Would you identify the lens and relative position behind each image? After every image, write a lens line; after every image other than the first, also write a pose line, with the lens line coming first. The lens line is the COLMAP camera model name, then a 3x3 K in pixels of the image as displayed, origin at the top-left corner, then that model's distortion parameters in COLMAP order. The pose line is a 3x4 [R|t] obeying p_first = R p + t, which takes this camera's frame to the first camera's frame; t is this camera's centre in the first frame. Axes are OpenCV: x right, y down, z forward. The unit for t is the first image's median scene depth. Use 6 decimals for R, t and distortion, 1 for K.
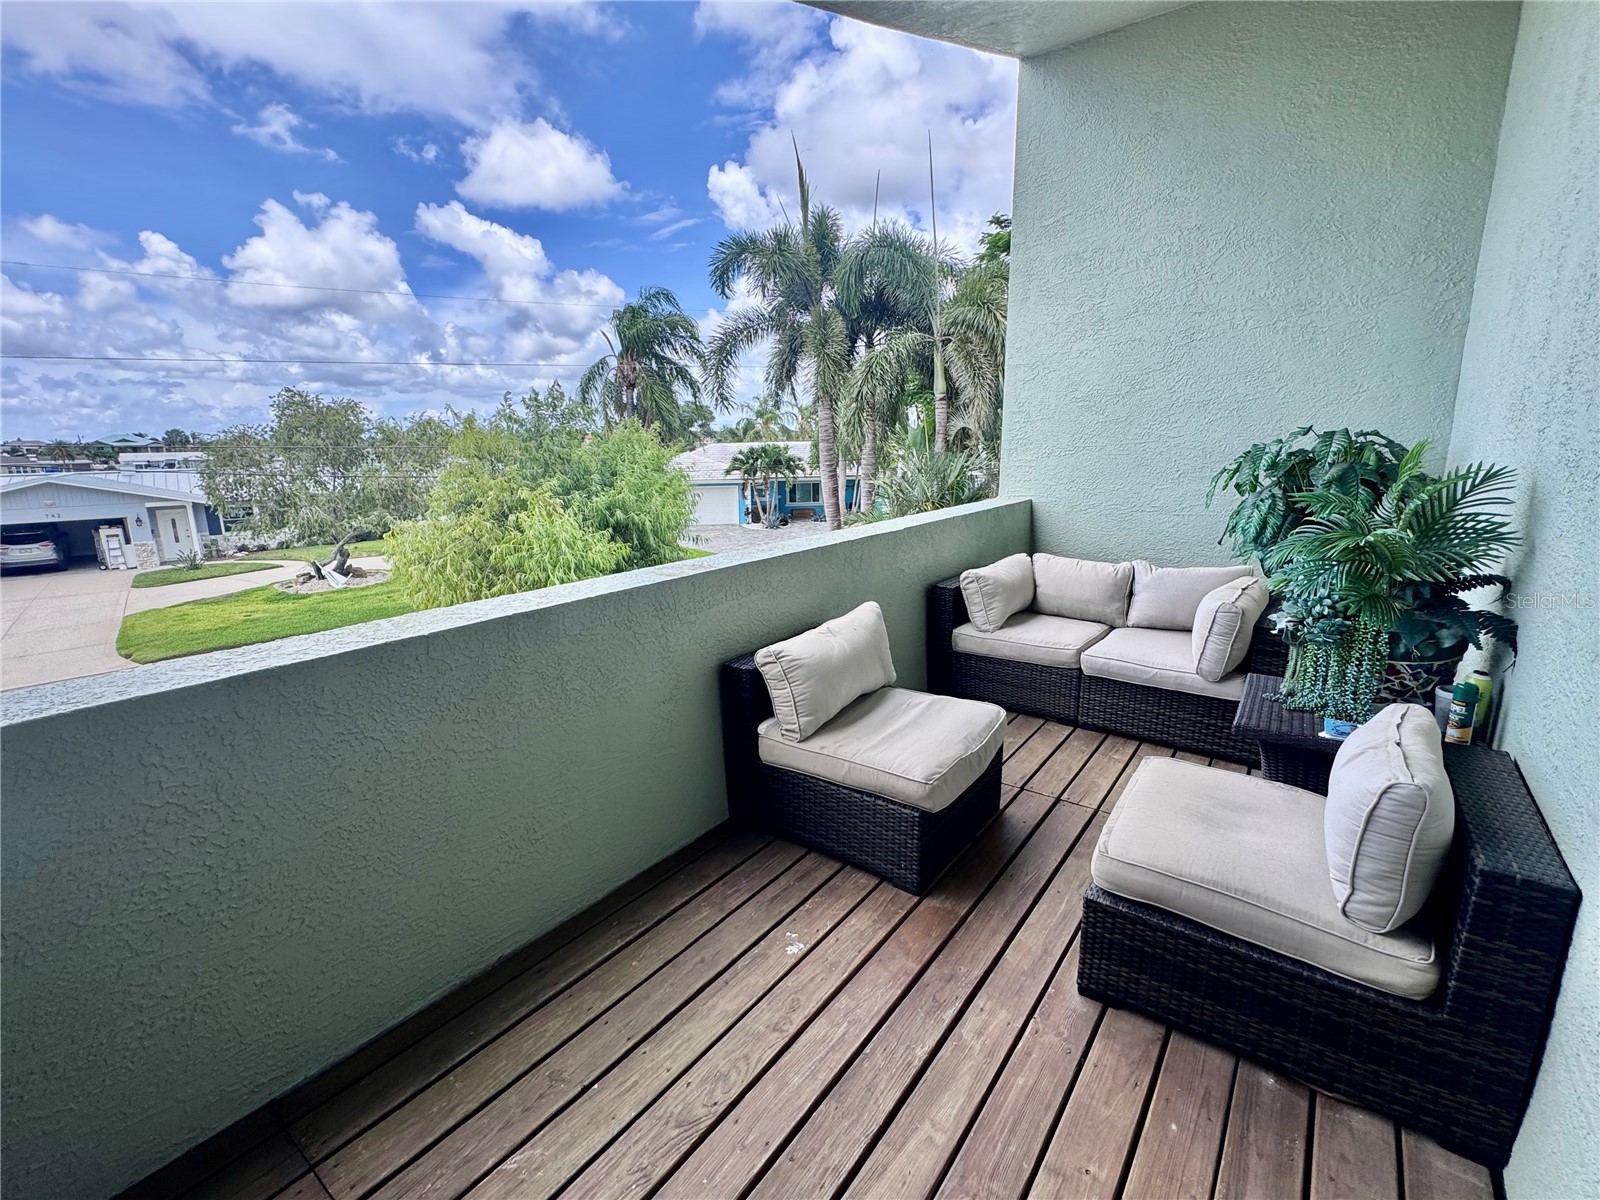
lens RADIAL K [[705.2, 0, 802.0], [0, 705.2, 598.5], [0, 0, 1]] dist [-0.001606, -0.000016]
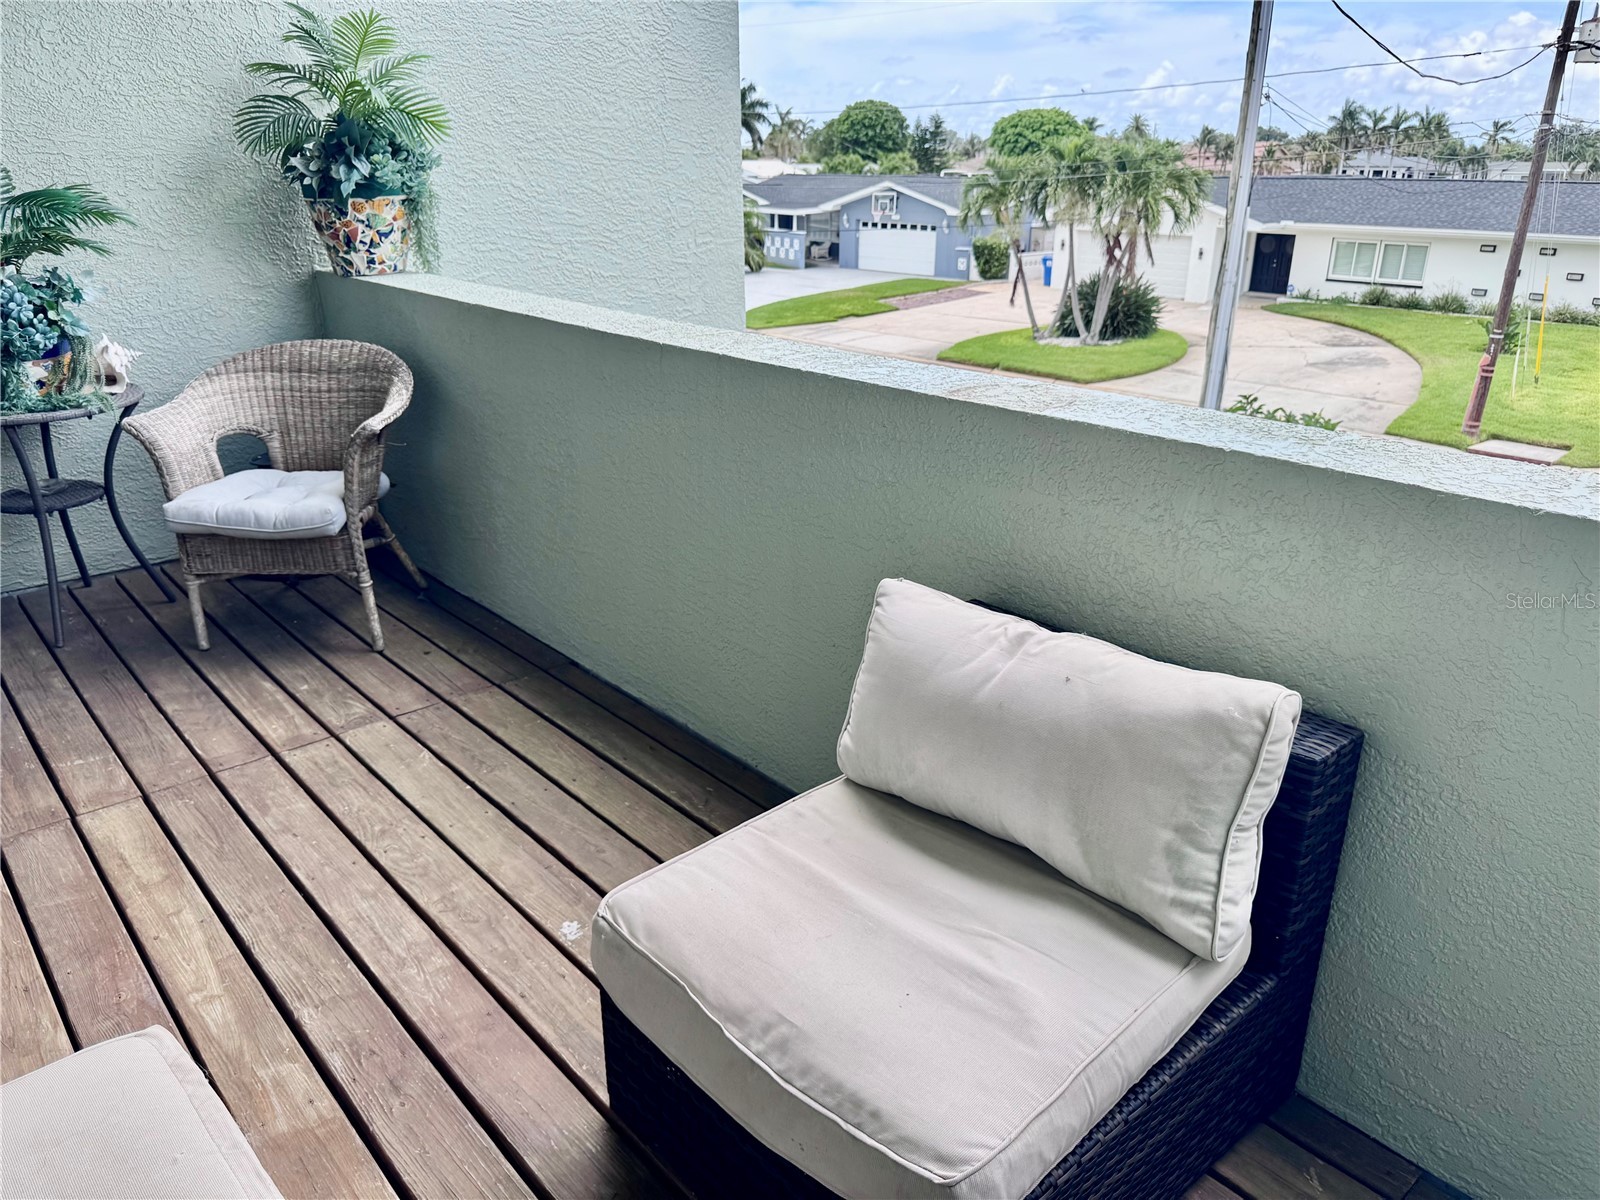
lens RADIAL K [[1111.3, 0, 800.8], [0, 1111.3, 597.9], [0, 0, 1]] dist [0.000071, -0.039822]
pose [[-0.183232, 0.381221, -0.906144, 0.677752], [-0.210006, 0.885293, 0.414915, -0.224371], [0.960377, 0.266321, -0.082155, 1.055770]]
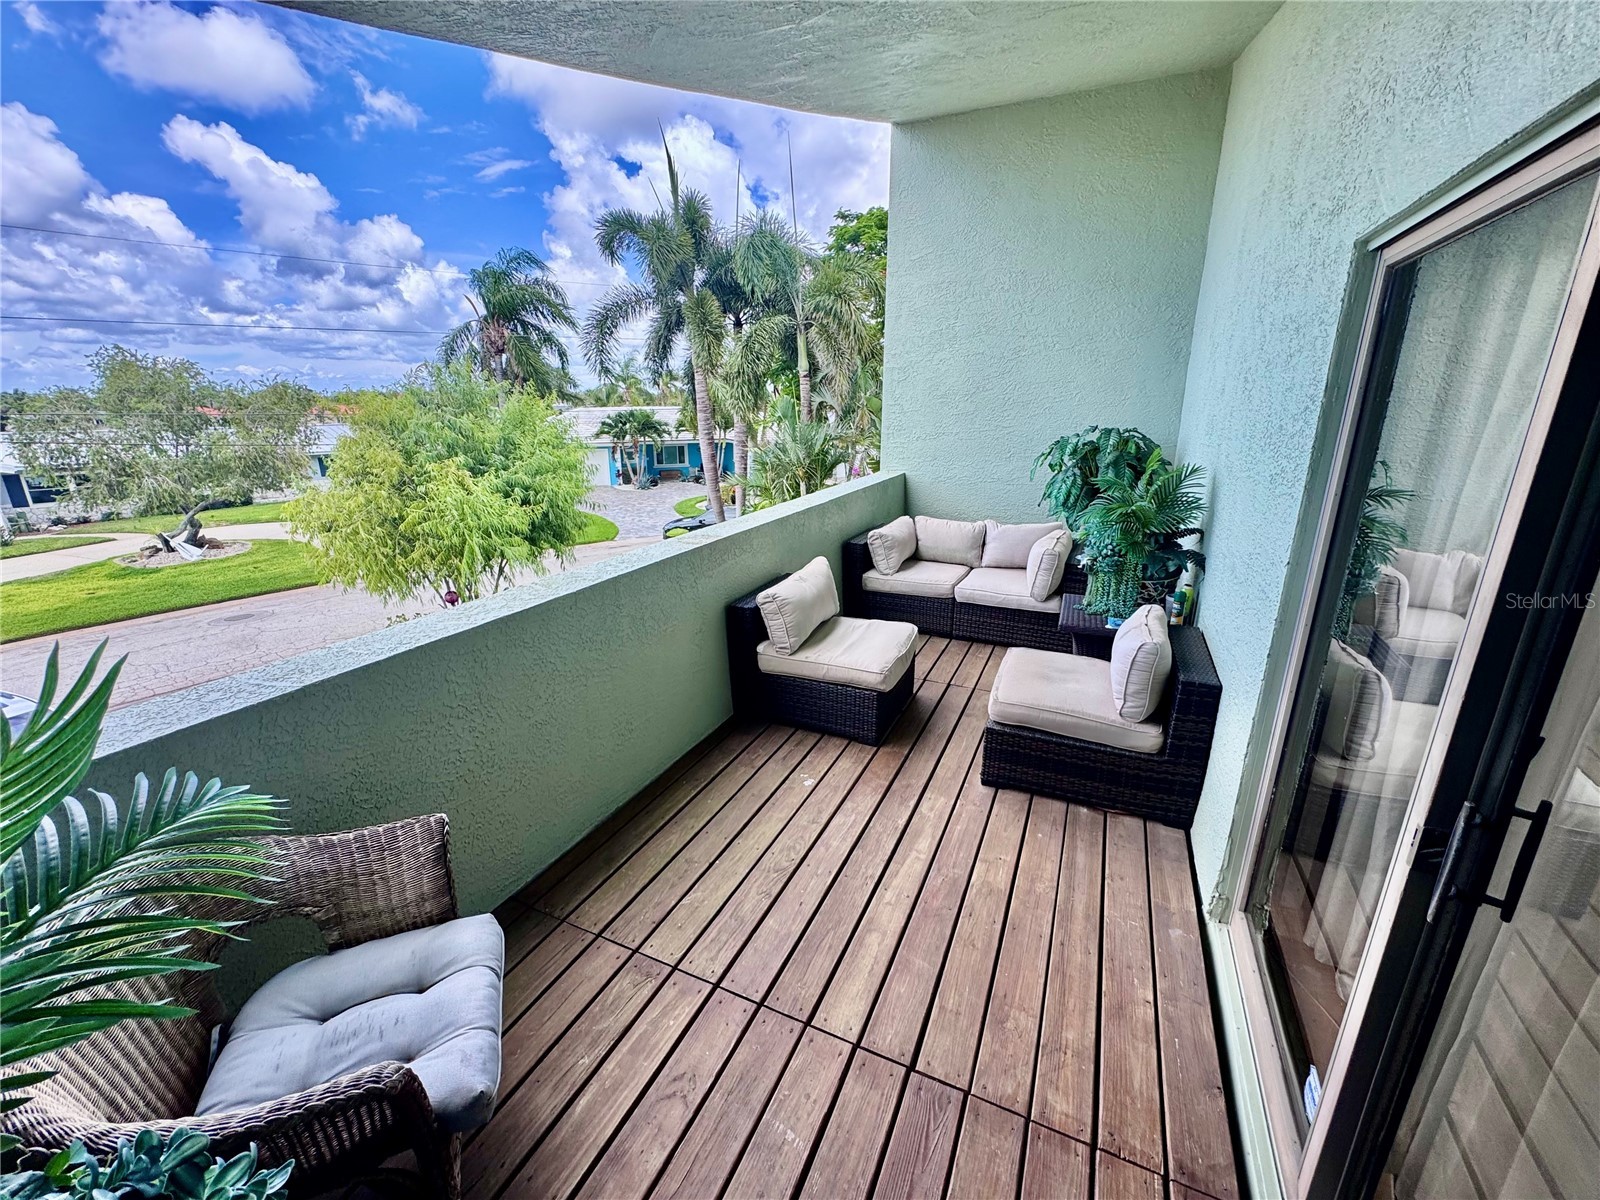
lens RADIAL K [[646.7, 0, 799.6], [0, 646.7, 598.4], [0, 0, 1]] dist [-0.000763, -0.000180]
pose [[0.977834, -0.050396, 0.203225, -0.260675], [0.035312, 0.996392, 0.077179, -0.016681], [-0.206382, -0.068292, 0.976085, -0.314588]]
